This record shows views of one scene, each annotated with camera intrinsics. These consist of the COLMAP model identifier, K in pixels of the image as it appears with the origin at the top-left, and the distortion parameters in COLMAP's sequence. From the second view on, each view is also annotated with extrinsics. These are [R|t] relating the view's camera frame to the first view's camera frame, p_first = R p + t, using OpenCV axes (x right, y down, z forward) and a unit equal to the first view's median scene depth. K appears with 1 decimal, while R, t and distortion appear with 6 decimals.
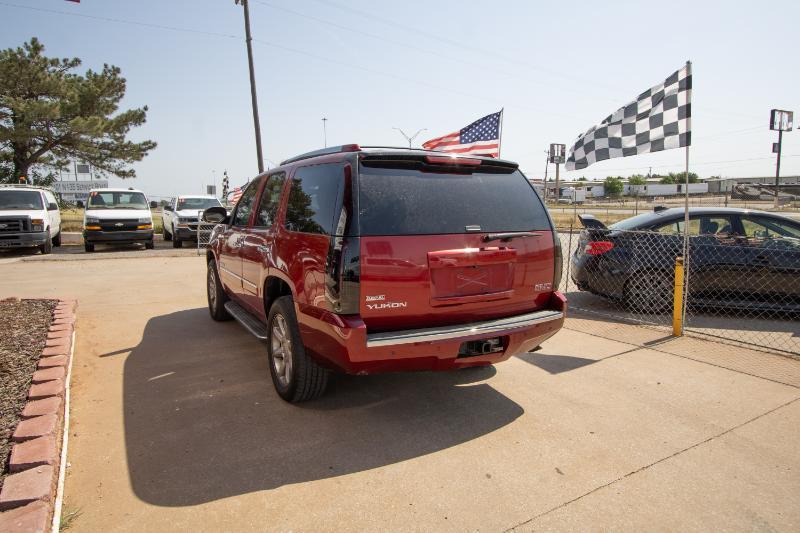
lens RADIAL K [[489.7, 0, 395.6], [0, 489.7, 267.3], [0, 0, 1]] dist [-0.006715, 0.001334]
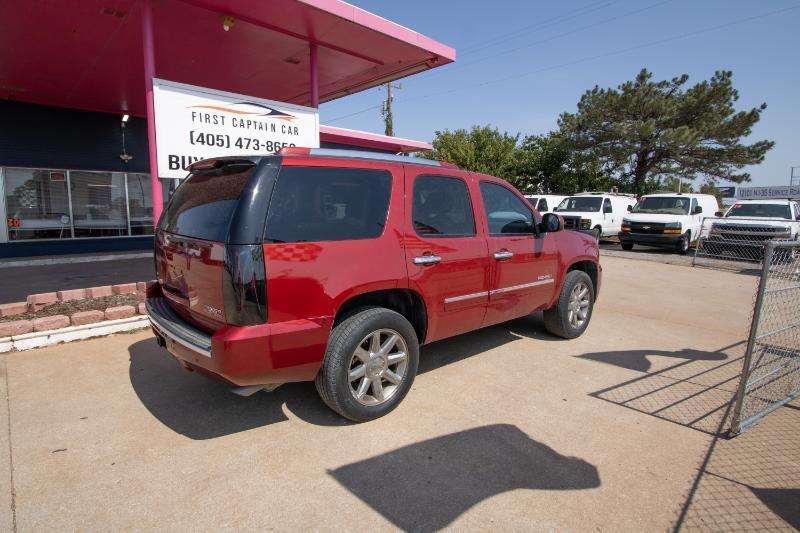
lens RADIAL K [[425.4, 0, 391.9], [0, 425.4, 264.6], [0, 0, 1]] dist [-0.011021, 0.000769]
pose [[0.199443, 0.143091, -0.969406, 0.561957], [-0.140094, 0.983282, 0.116316, -0.086207], [0.969843, 0.112609, 0.216155, 0.617139]]
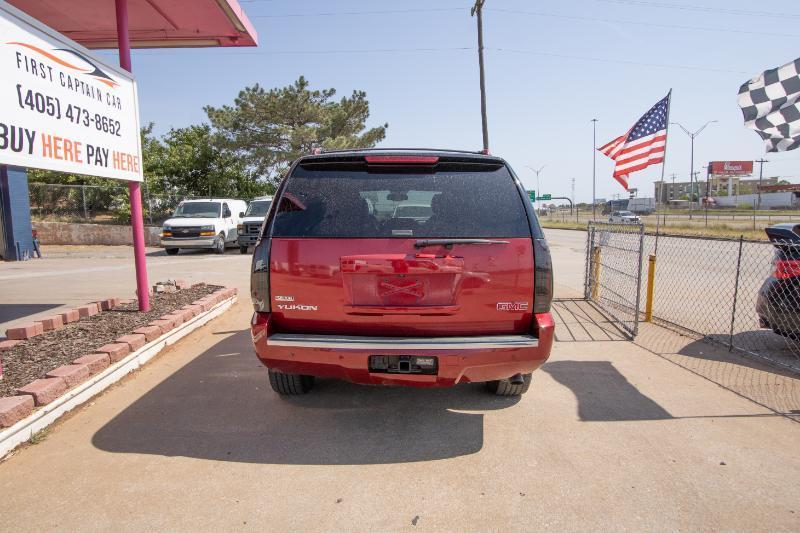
lens RADIAL K [[503.0, 0, 394.3], [0, 503.0, 266.1], [0, 0, 1]] dist [-0.005669, 0.003668]
pose [[0.867310, 0.051426, -0.495104, 0.298679], [-0.061780, 0.998079, -0.004556, -0.006306], [0.493919, 0.034539, 0.868822, 0.089245]]
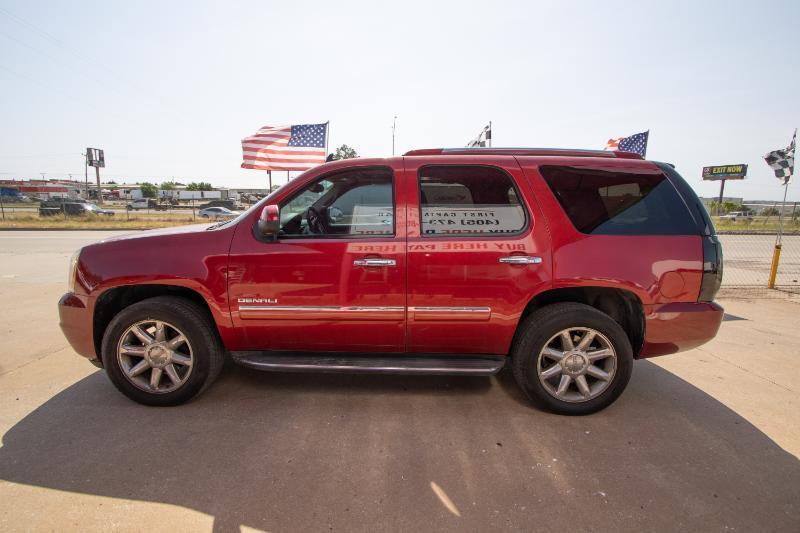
lens RADIAL K [[363.5, 0, 396.0], [0, 363.5, 265.4], [0, 0, 1]] dist [-0.014405, 0.000182]
pose [[0.510648, -0.126935, 0.850368, -0.546784], [0.097385, 0.991216, 0.089479, -0.062865], [-0.854257, 0.037121, 0.518524, 0.531760]]
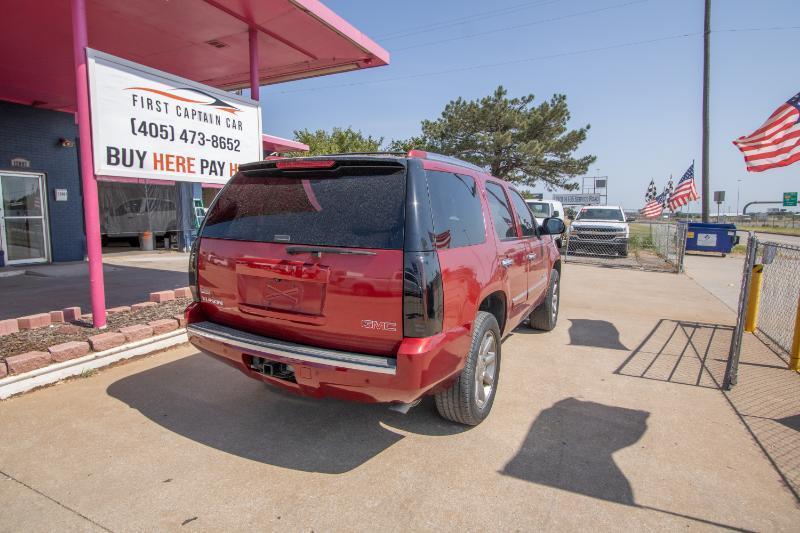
lens RADIAL K [[454.0, 0, 392.6], [0, 454.0, 265.2], [0, 0, 1]] dist [-0.008610, 0.000918]
pose [[0.535490, 0.109719, -0.837384, 0.481057], [-0.123740, 0.991018, 0.050719, -0.047852], [0.835427, 0.076459, 0.544256, 0.349132]]
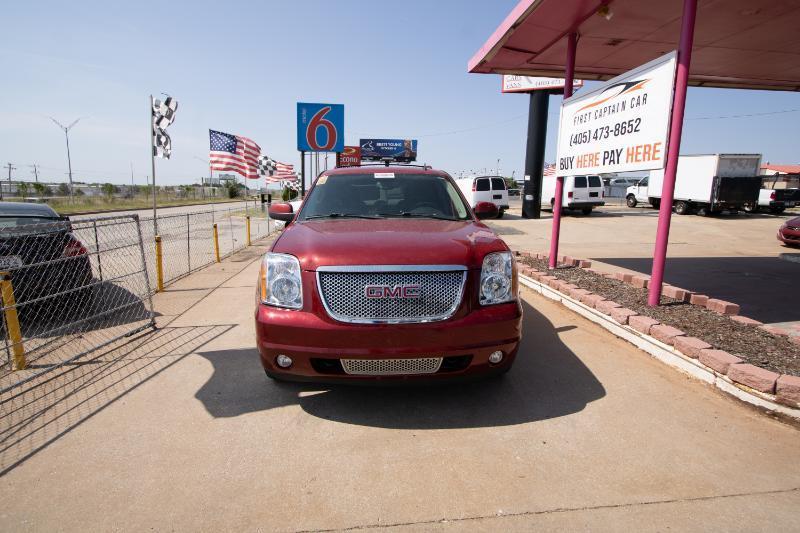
lens RADIAL K [[412.2, 0, 396.1], [0, 412.2, 266.7], [0, 0, 1]] dist [-0.012346, 0.000732]
pose [[-0.894699, -0.079103, 0.439610, -0.471562], [0.057609, 0.955538, 0.289186, -0.202351], [-0.442940, 0.284060, -0.850361, 1.479430]]
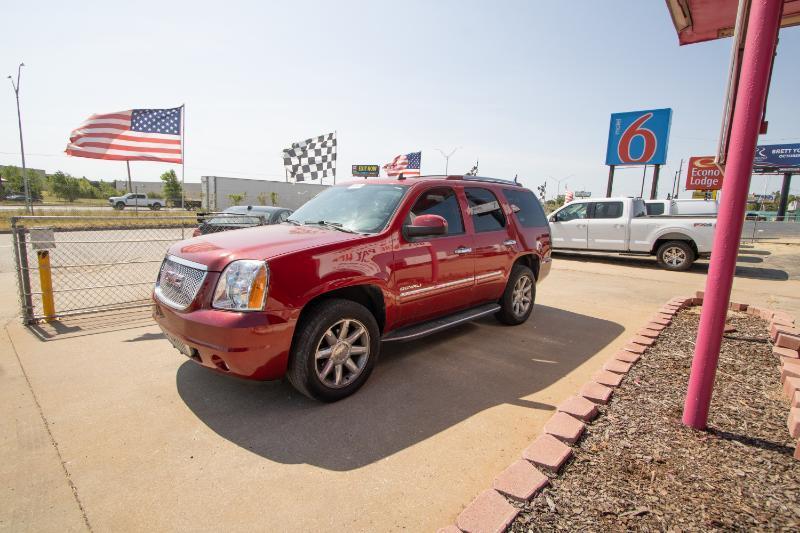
lens RADIAL K [[397.0, 0, 395.0], [0, 397.0, 265.3], [0, 0, 1]] dist [-0.015385, 0.000607]
pose [[-0.275574, -0.151533, 0.949261, -0.813249], [0.100859, 0.977489, 0.185319, -0.139726], [-0.955974, 0.146811, -0.254087, 1.010829]]
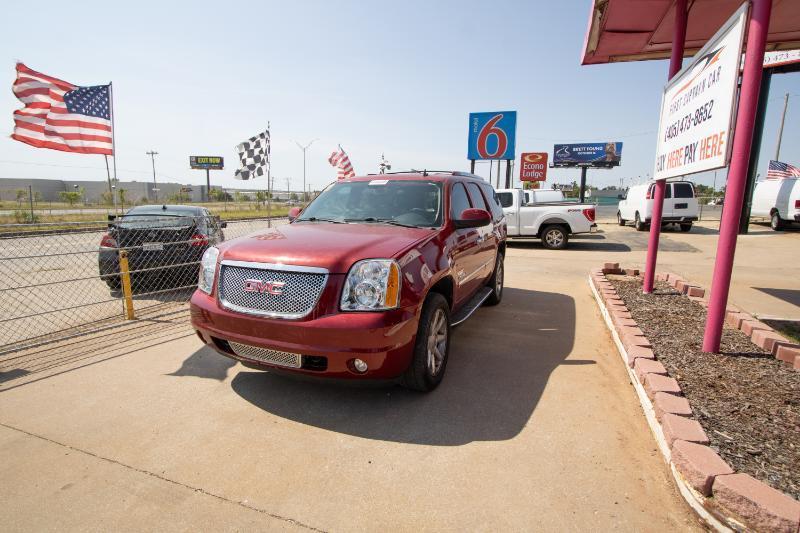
lens RADIAL K [[406.1, 0, 396.3], [0, 406.1, 268.1], [0, 0, 1]] dist [-0.015452, 0.000499]
pose [[-0.599119, -0.133387, 0.789471, -0.721320], [0.101454, 0.965430, 0.240109, -0.173682], [-0.794206, 0.223949, -0.564875, 1.275499]]
